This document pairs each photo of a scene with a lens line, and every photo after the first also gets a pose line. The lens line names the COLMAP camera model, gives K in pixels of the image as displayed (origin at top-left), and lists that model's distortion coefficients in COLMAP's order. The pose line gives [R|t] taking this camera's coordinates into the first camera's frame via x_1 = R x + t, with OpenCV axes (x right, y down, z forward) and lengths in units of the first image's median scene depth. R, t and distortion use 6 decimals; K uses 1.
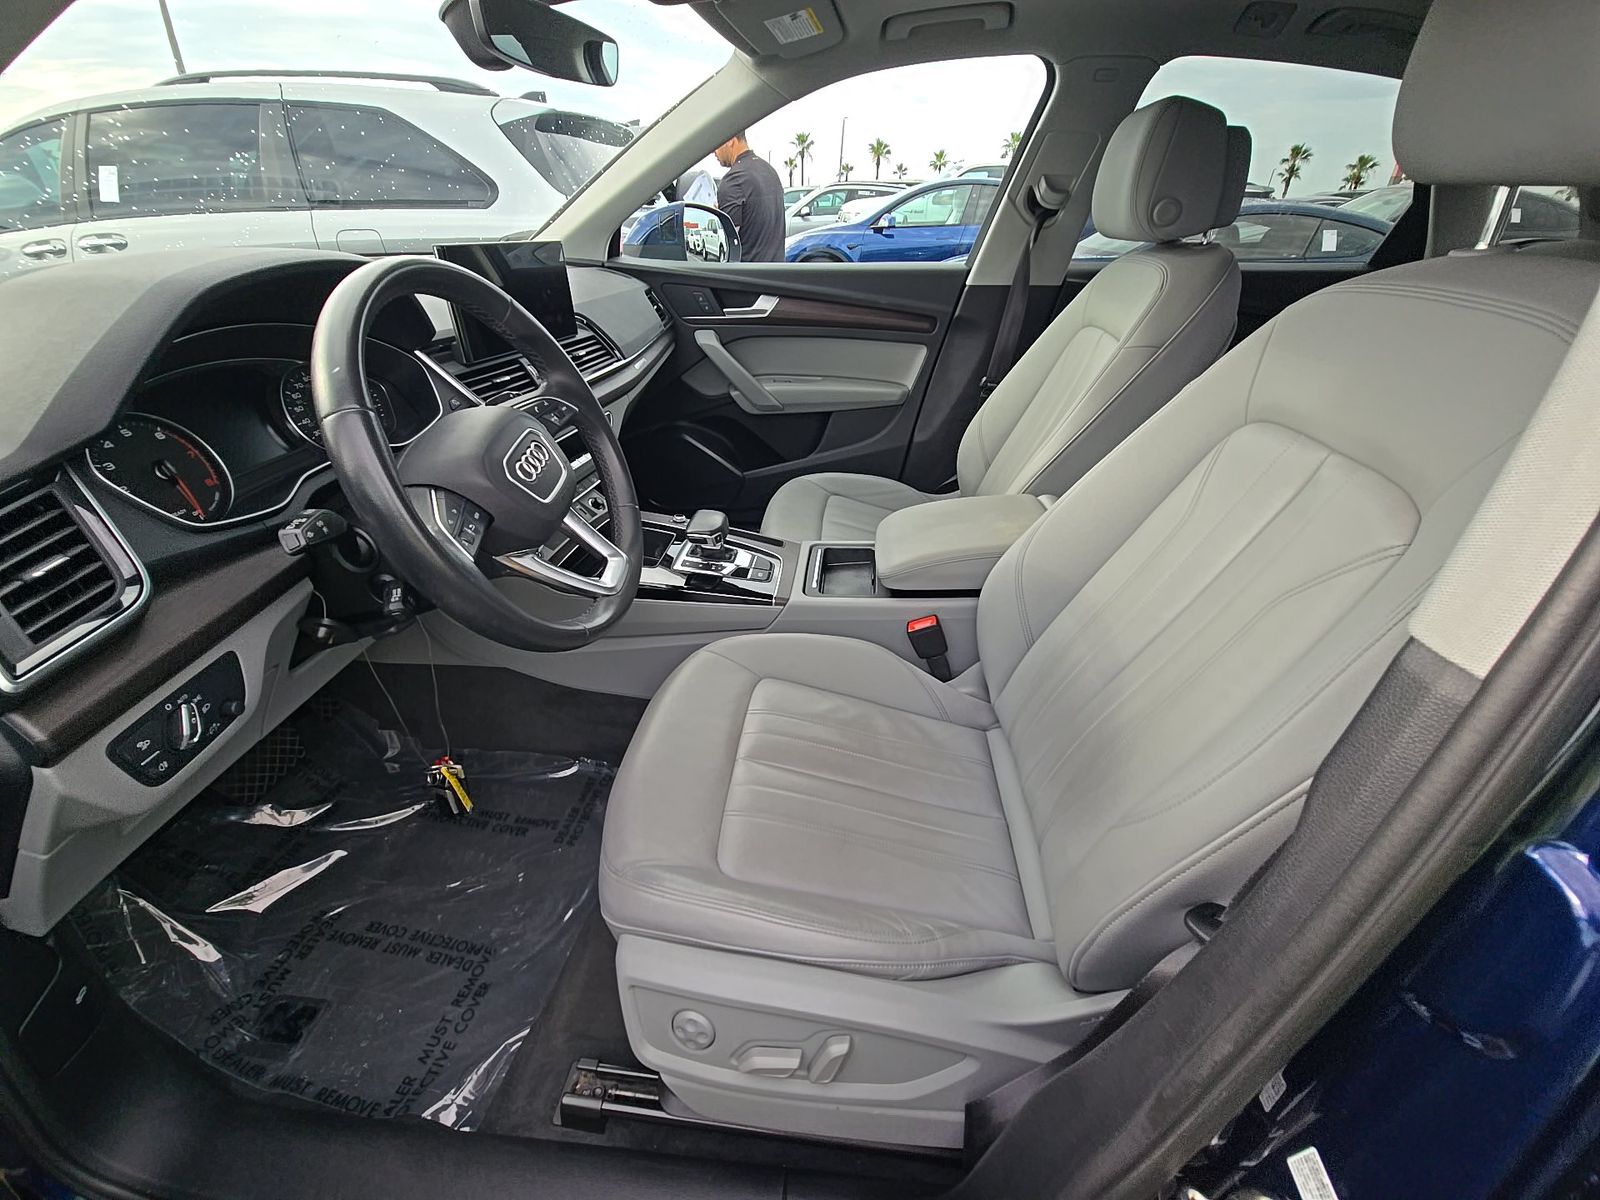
lens RADIAL K [[652.6, 0, 803.2], [0, 652.6, 598.3], [0, 0, 1]] dist [0.001502, -0.001138]
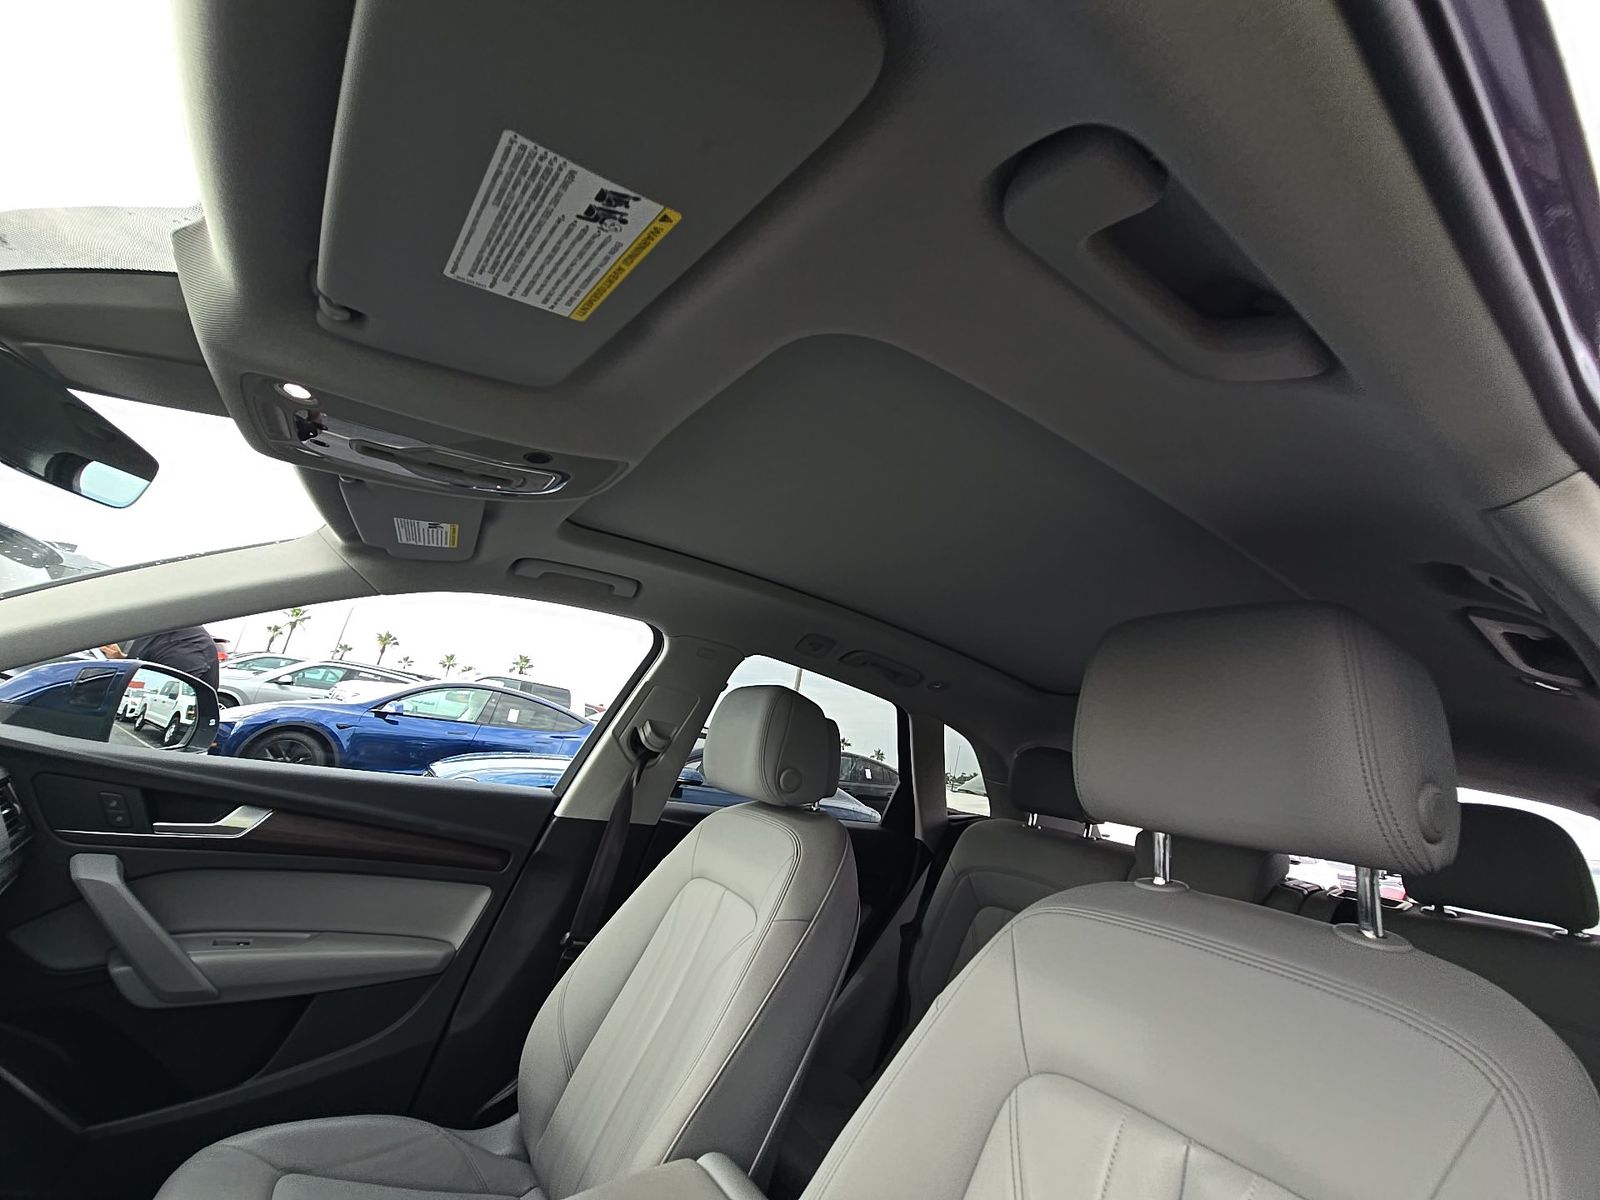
lens RADIAL K [[652.6, 0, 792.7], [0, 652.6, 591.2], [0, 0, 1]] dist [0.001502, -0.001138]
pose [[0.767945, 0.272510, 0.579654, -0.073210], [0.184100, 0.772884, -0.607254, -0.122265], [-0.613488, 0.573052, 0.543364, 0.167188]]
